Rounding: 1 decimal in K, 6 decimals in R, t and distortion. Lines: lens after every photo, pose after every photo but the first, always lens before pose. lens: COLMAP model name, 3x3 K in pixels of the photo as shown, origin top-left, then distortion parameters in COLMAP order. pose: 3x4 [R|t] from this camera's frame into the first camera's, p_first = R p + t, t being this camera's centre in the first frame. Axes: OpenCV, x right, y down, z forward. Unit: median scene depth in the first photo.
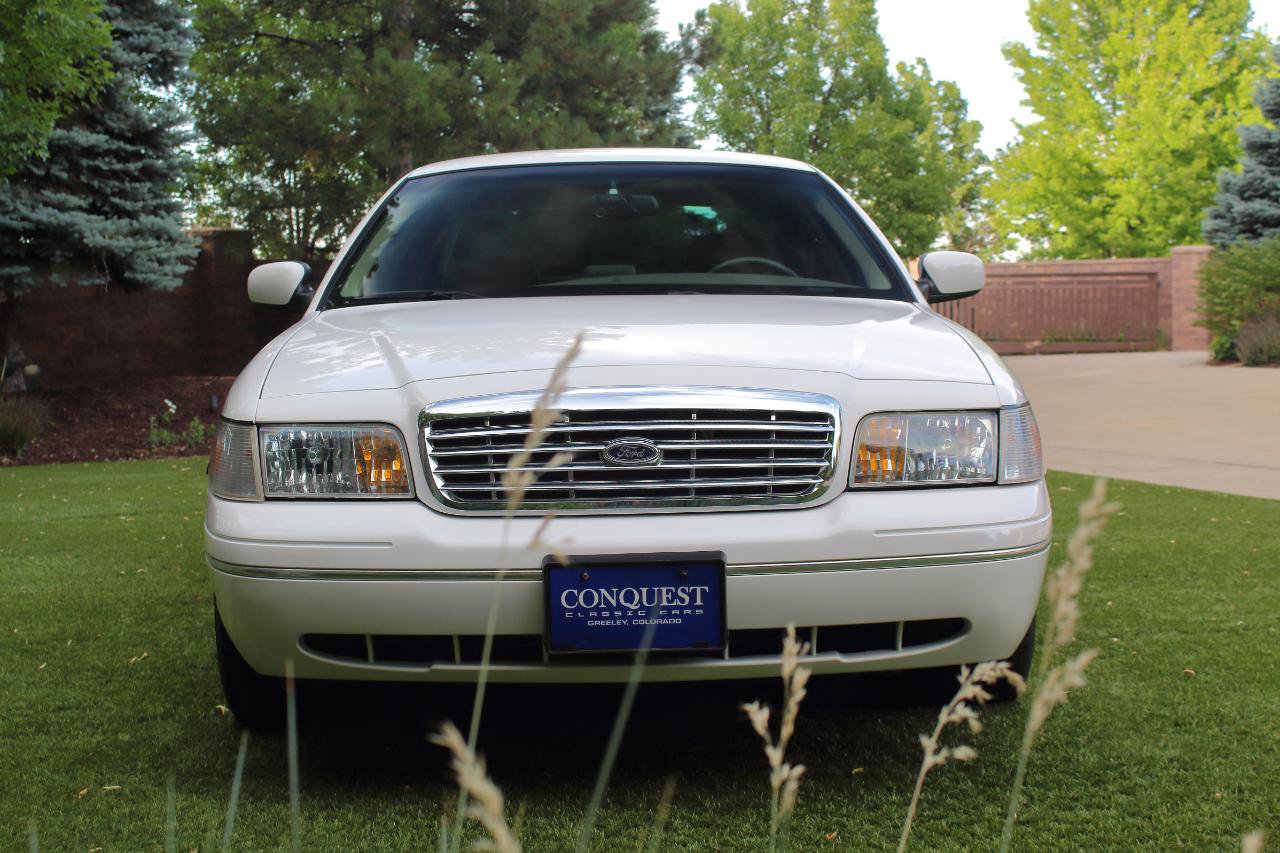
lens RADIAL K [[1826.6, 0, 640.0], [0, 1826.6, 426.5], [0, 0, 1]] dist [-0.043036, 0.019301]
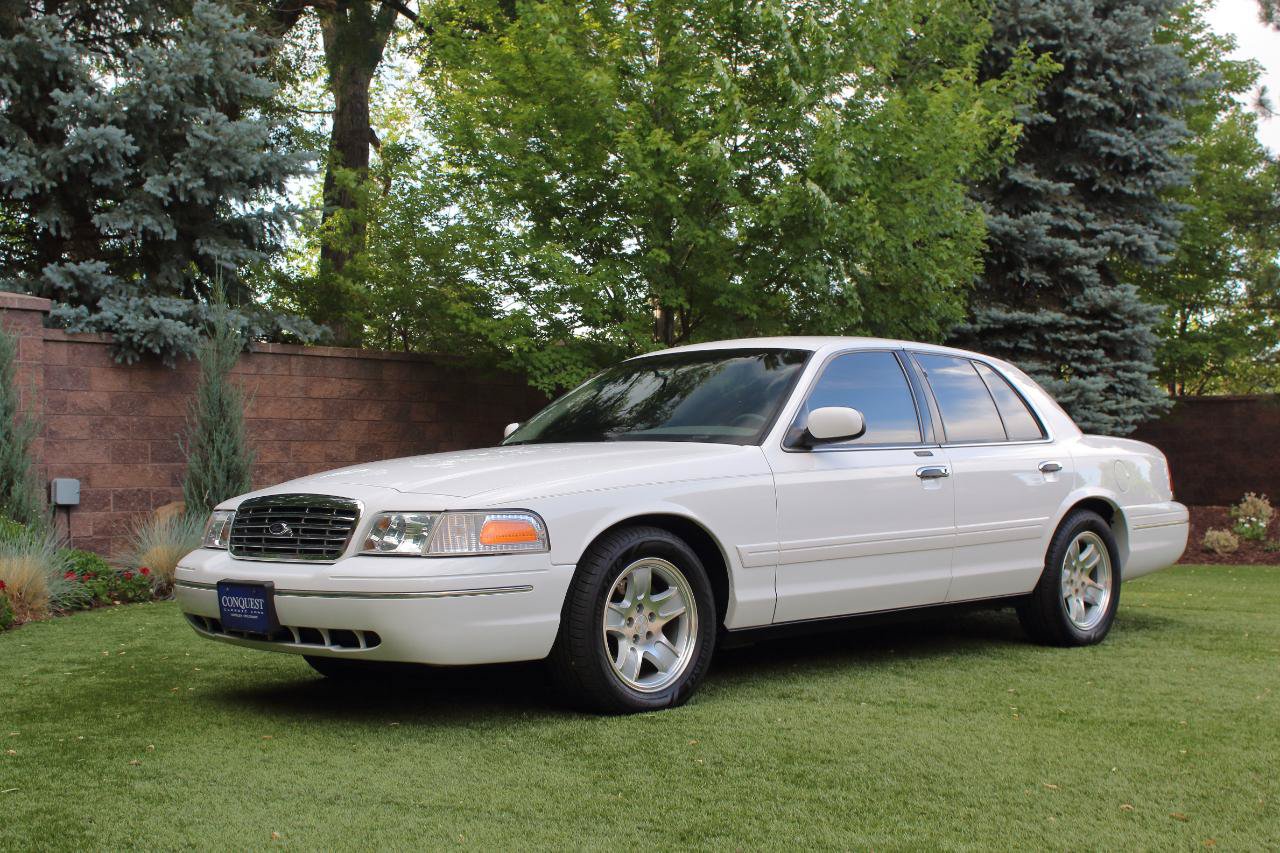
lens RADIAL K [[1564.4, 0, 621.0], [0, 1564.4, 432.1], [0, 0, 1]] dist [-0.075567, 0.078486]
pose [[0.690760, -0.012736, -0.722972, 0.276073], [-0.042202, 0.997430, -0.057892, -0.001239], [0.721851, 0.070501, 0.688448, 0.029851]]
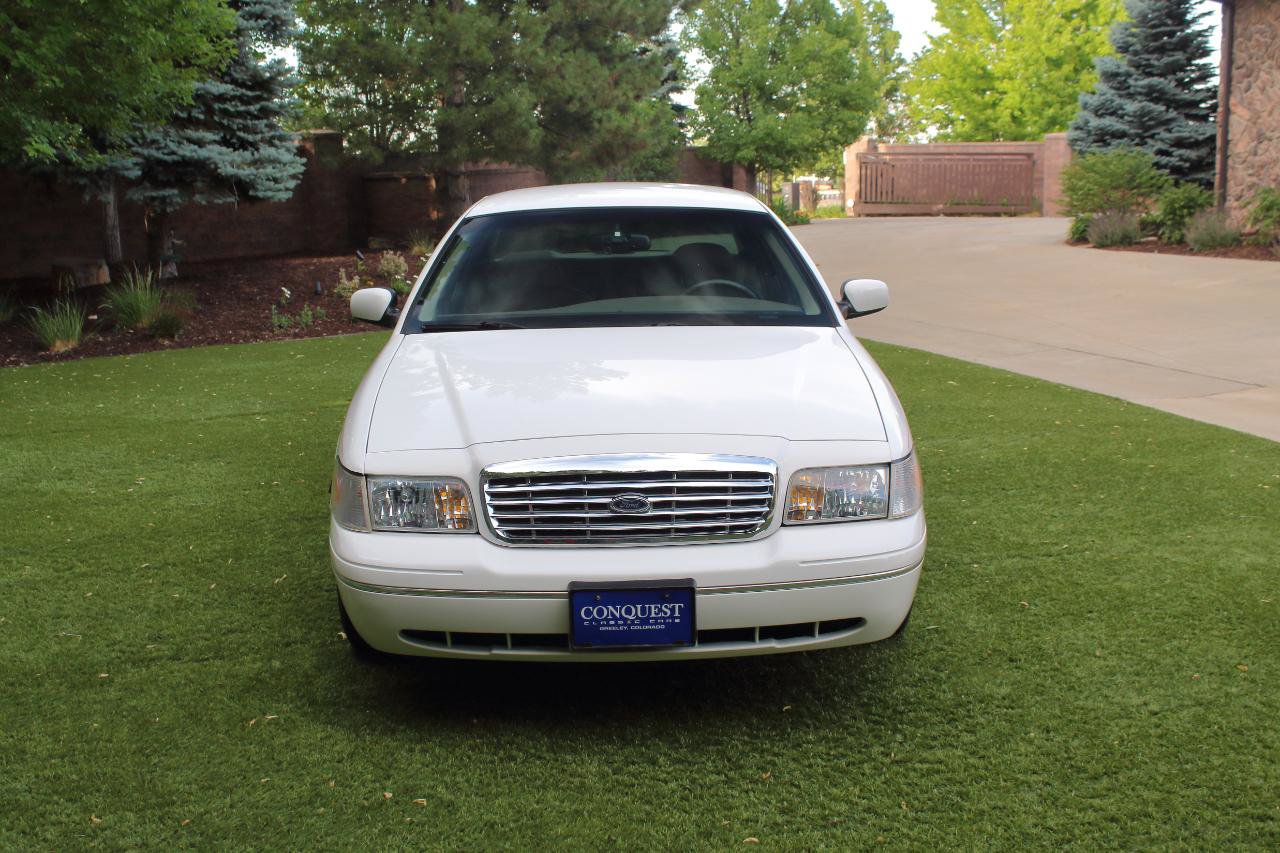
lens RADIAL K [[1385.5, 0, 640.0], [0, 1385.5, 426.5], [0, 0, 1]] dist [-0.090348, 0.010172]
pose [[1.000000, 0.000080, 0.000989, 0.000401], [-0.000200, 0.992523, 0.122054, -0.035184], [-0.000972, -0.122055, 0.992523, -0.012032]]
